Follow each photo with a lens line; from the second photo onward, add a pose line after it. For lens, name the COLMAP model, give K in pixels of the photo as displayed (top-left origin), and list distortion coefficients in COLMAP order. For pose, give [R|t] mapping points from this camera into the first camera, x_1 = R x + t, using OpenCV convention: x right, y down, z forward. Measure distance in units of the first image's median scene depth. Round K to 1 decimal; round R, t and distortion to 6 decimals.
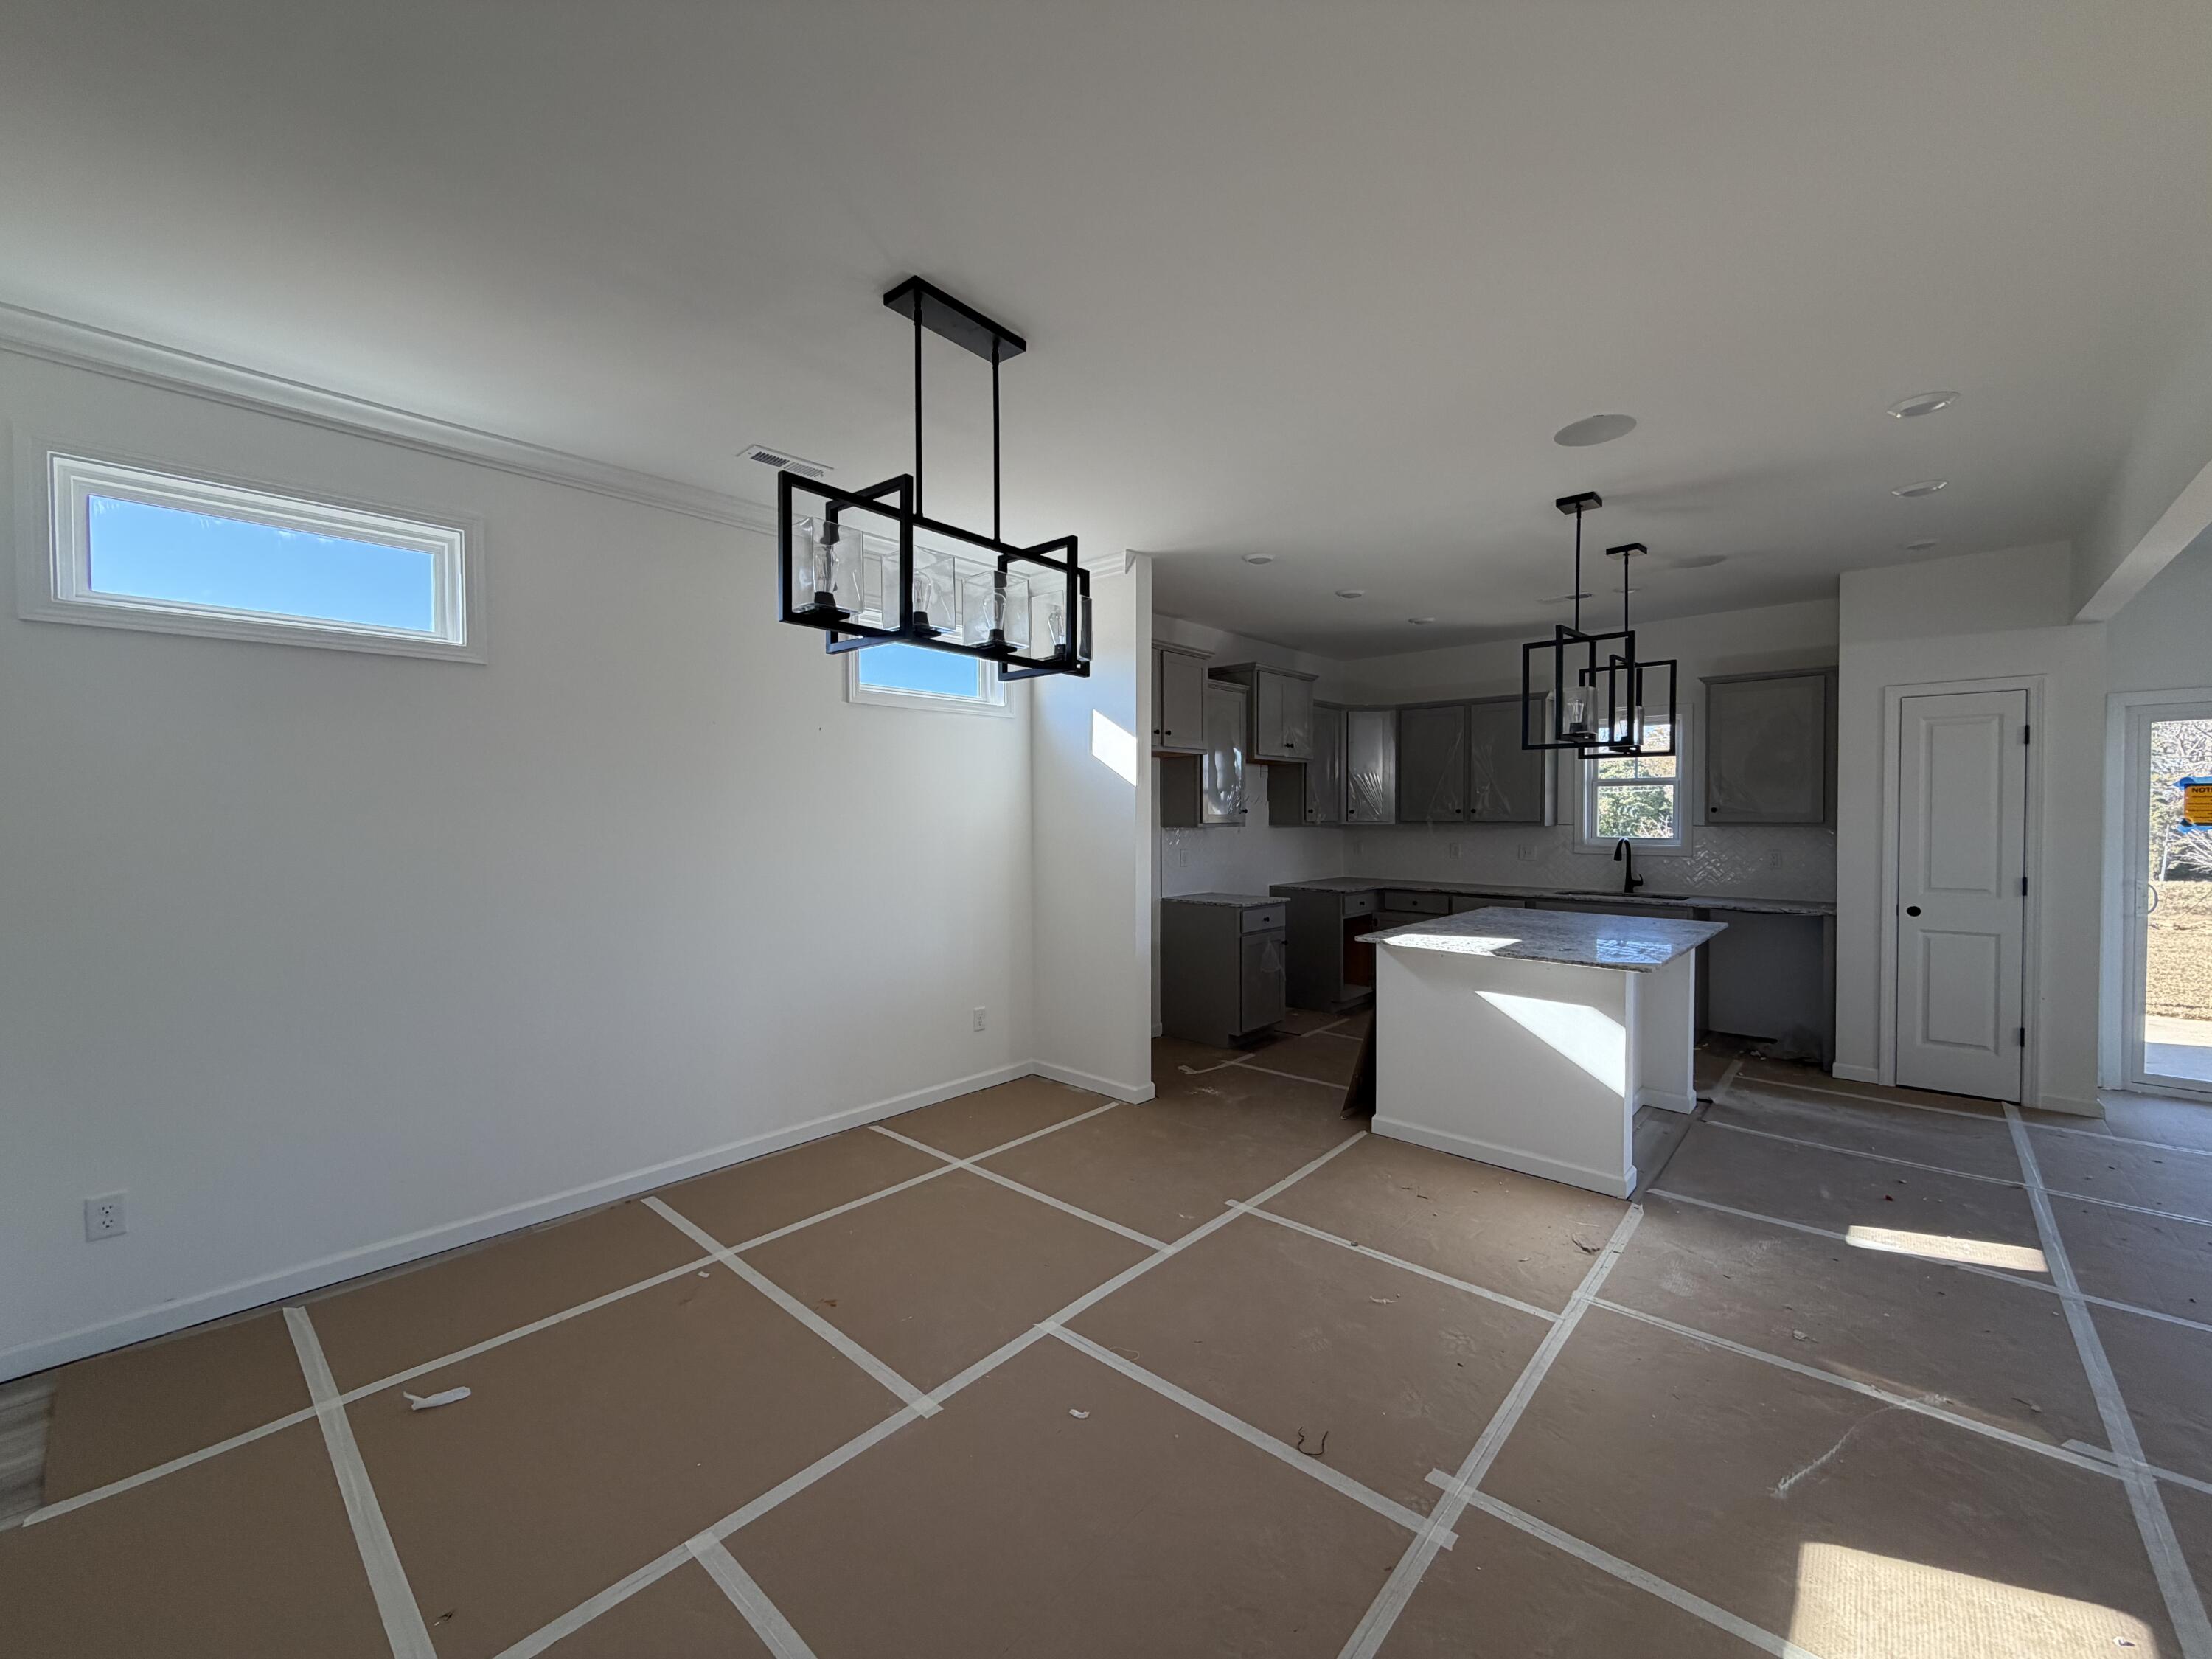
lens RADIAL K [[881.7, 0, 1097.7], [0, 881.7, 827.7], [0, 0, 1]] dist [0.000511, 0.000248]
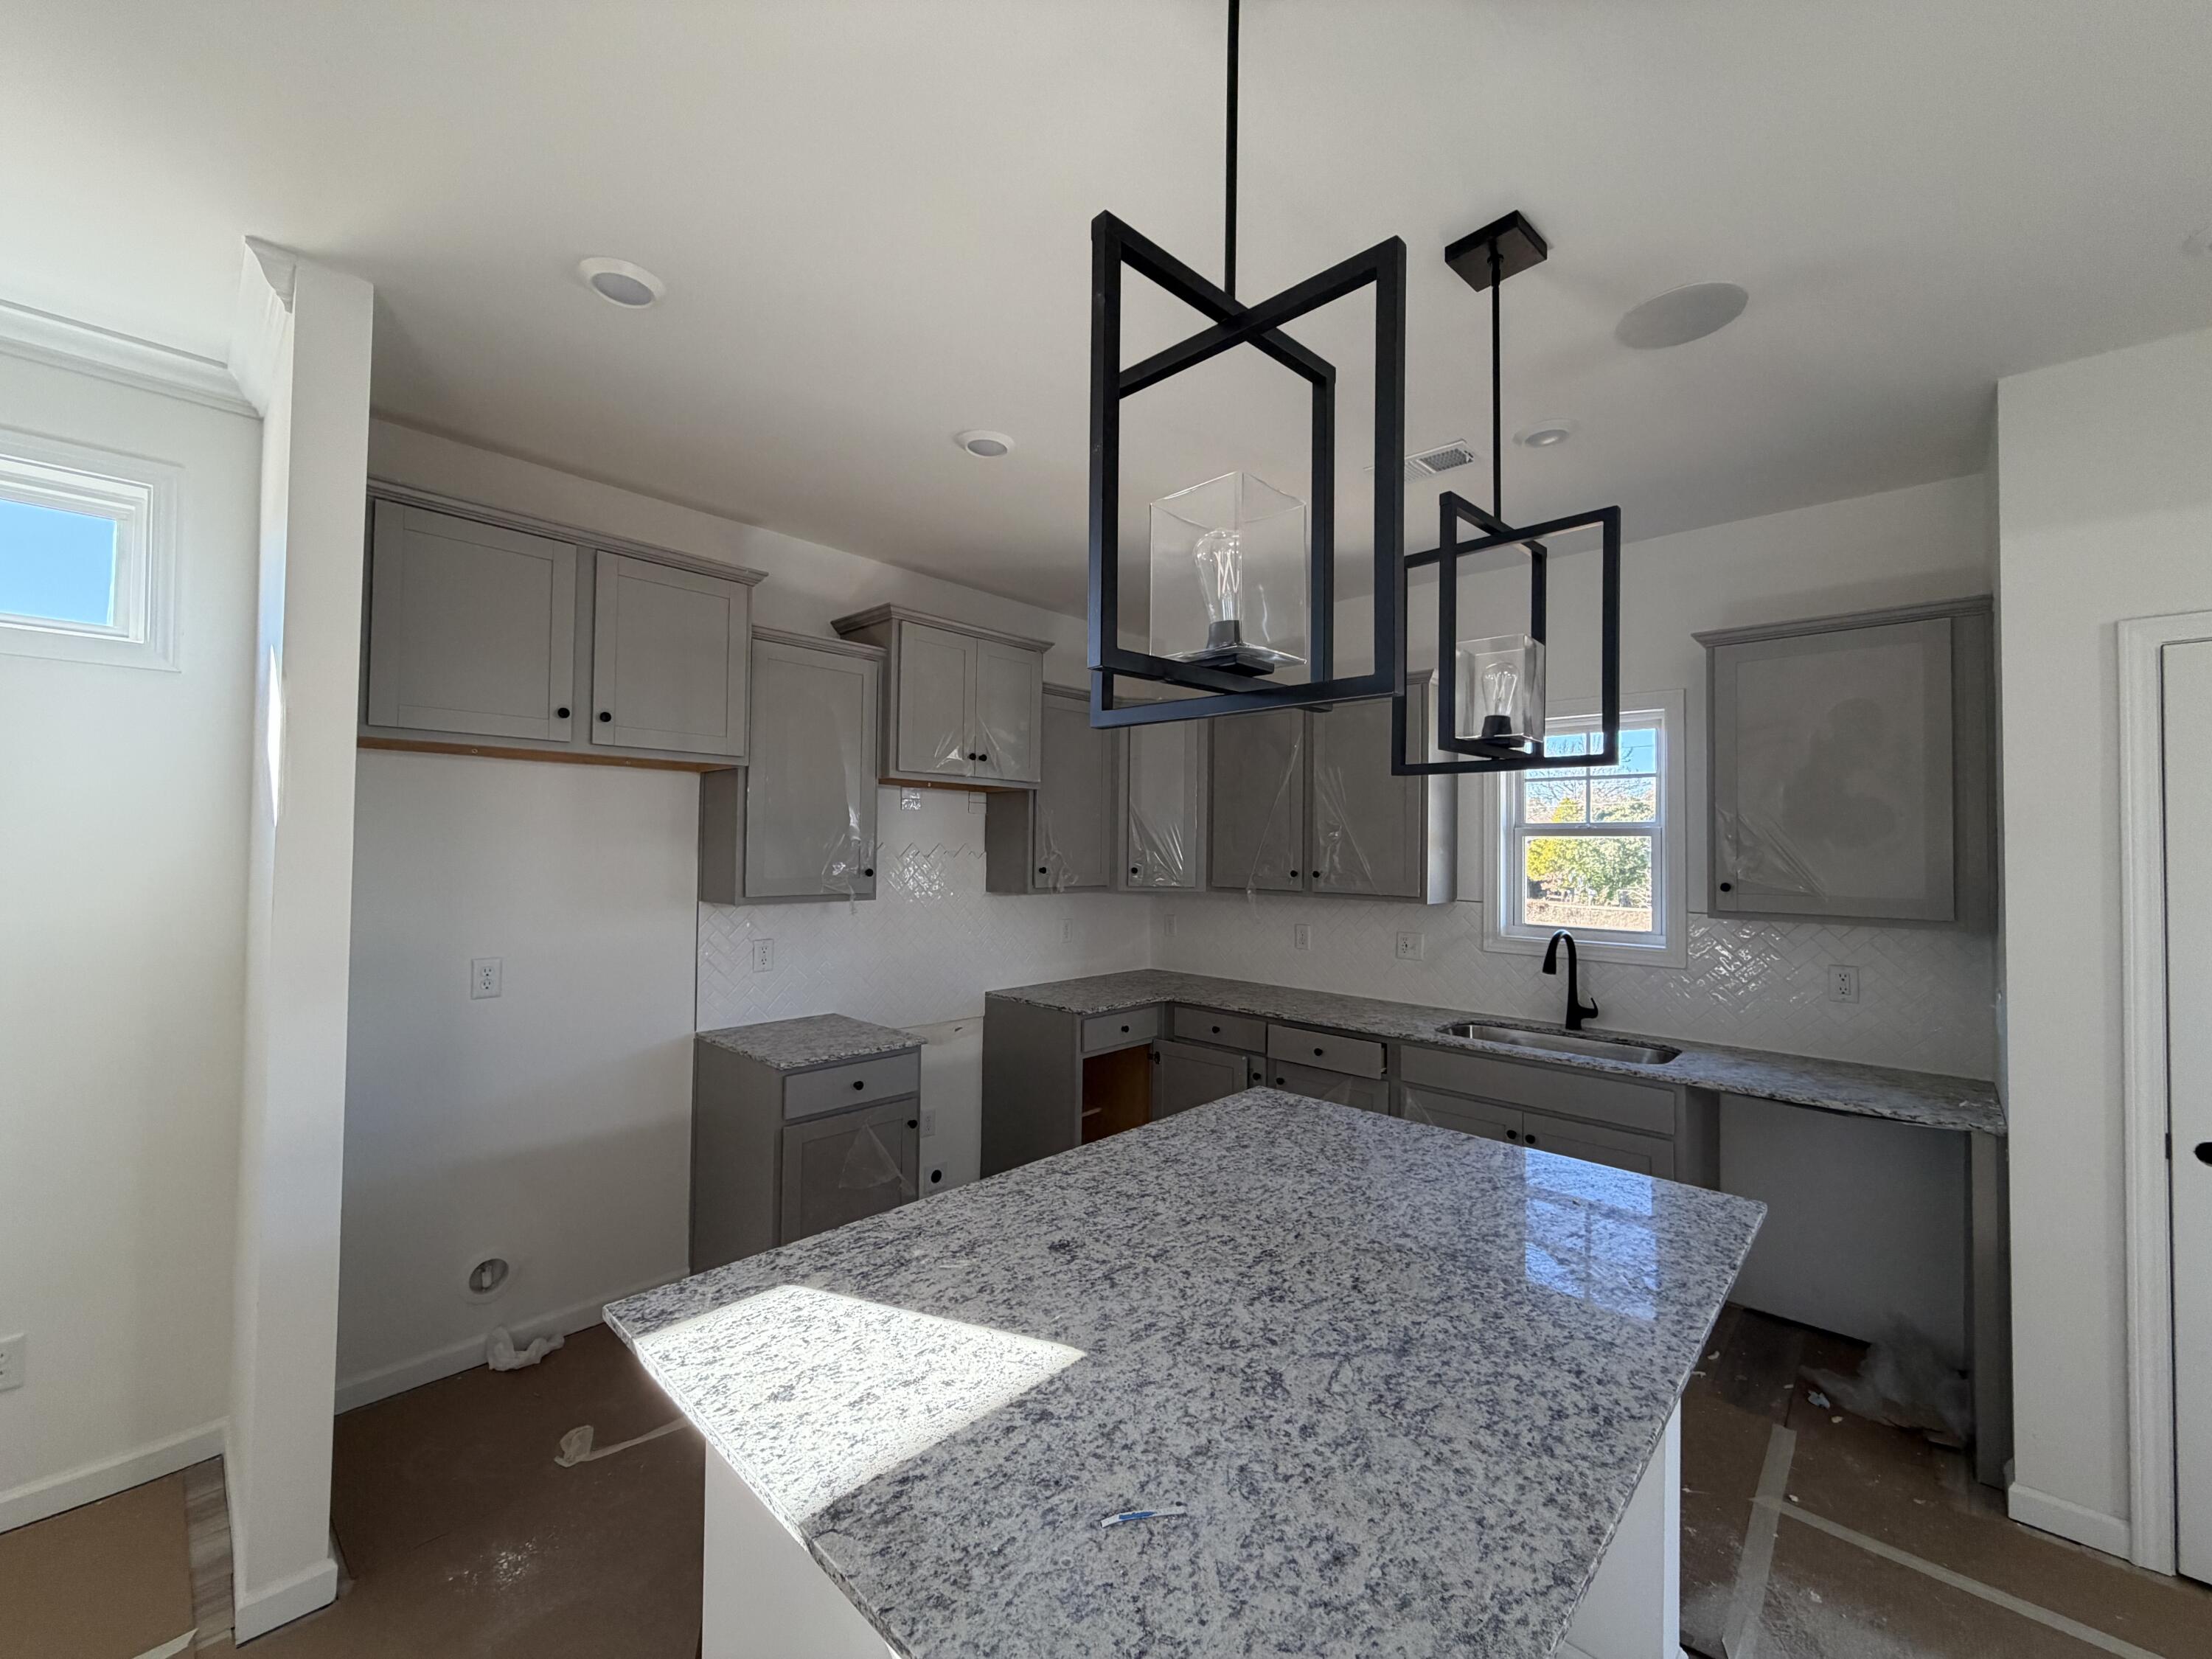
lens RADIAL K [[881.7, 0, 1099.6], [0, 881.7, 829.6], [0, 0, 1]] dist [0.000511, 0.000248]
pose [[0.999875, 0.013323, -0.008456, 0.310492], [-0.013632, 0.999199, -0.037612, -0.026411], [0.007948, 0.037723, 0.999257, 0.443466]]
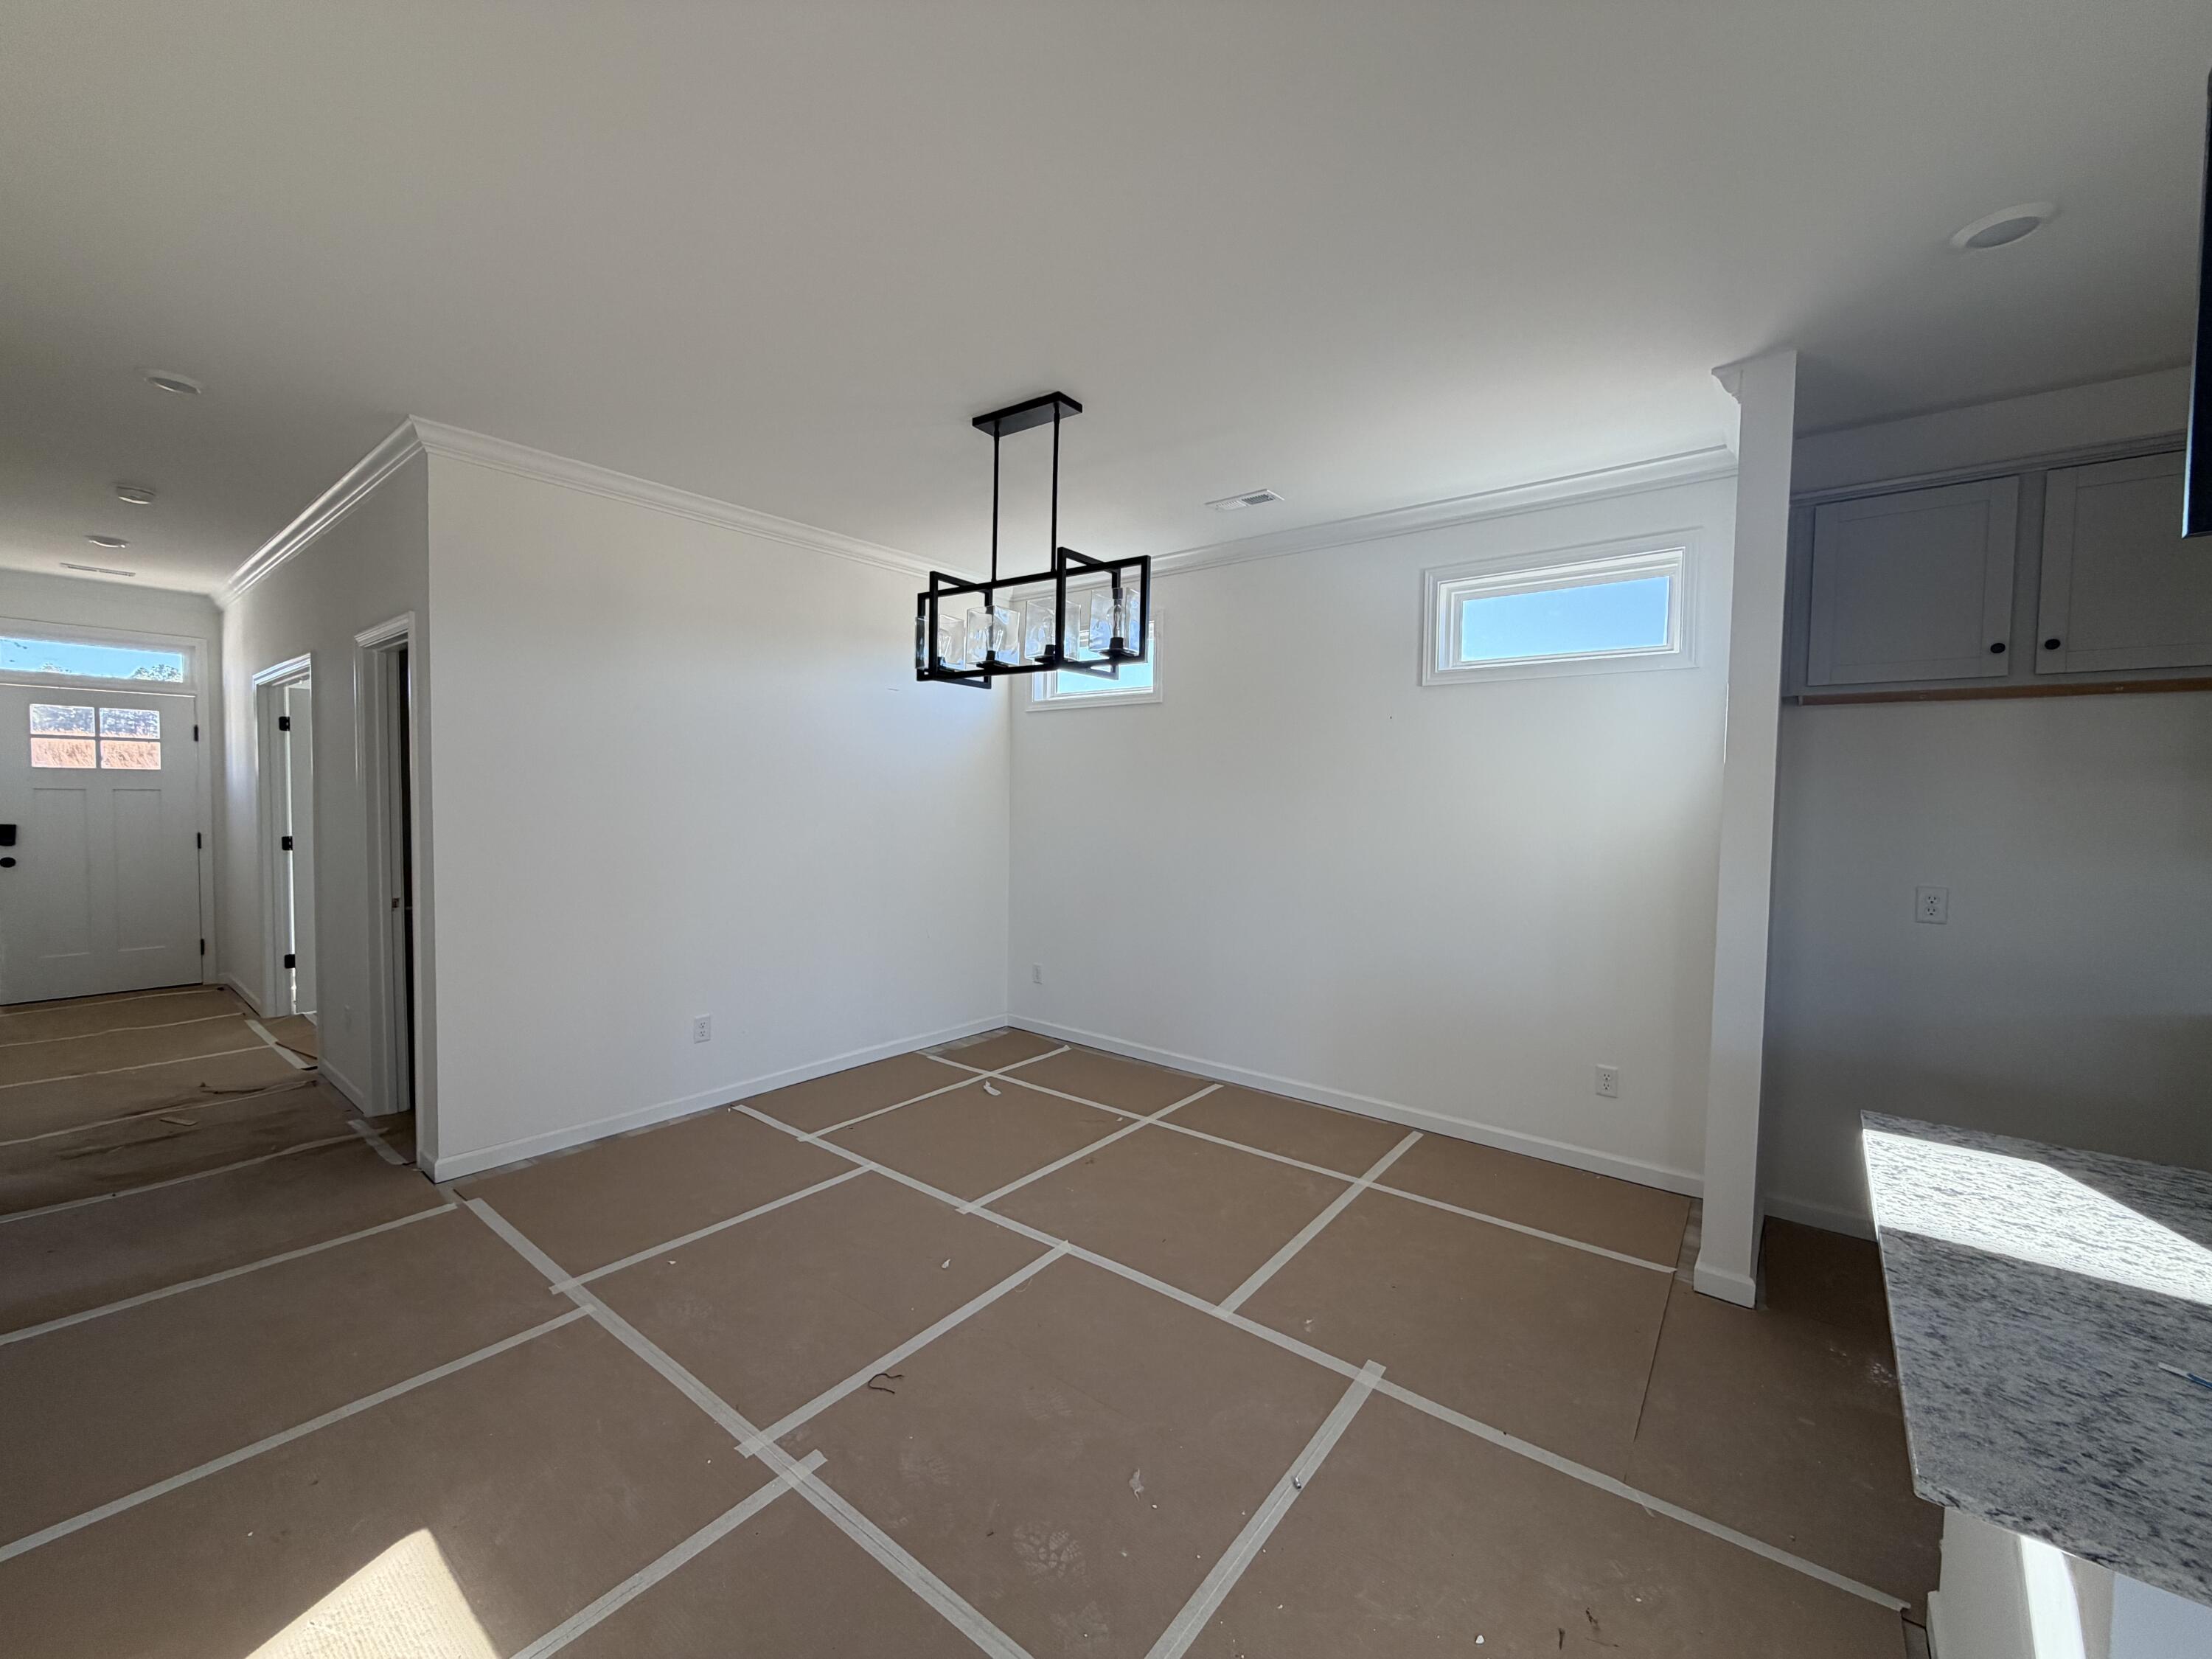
lens RADIAL K [[881.7, 0, 1097.5], [0, 881.7, 819.3], [0, 0, 1]] dist [0.000511, 0.000248]
pose [[0.070210, 0.031891, -0.997022, 0.447912], [-0.036863, 0.998889, 0.029355, -0.008115], [0.996851, 0.034692, 0.071308, 0.397346]]
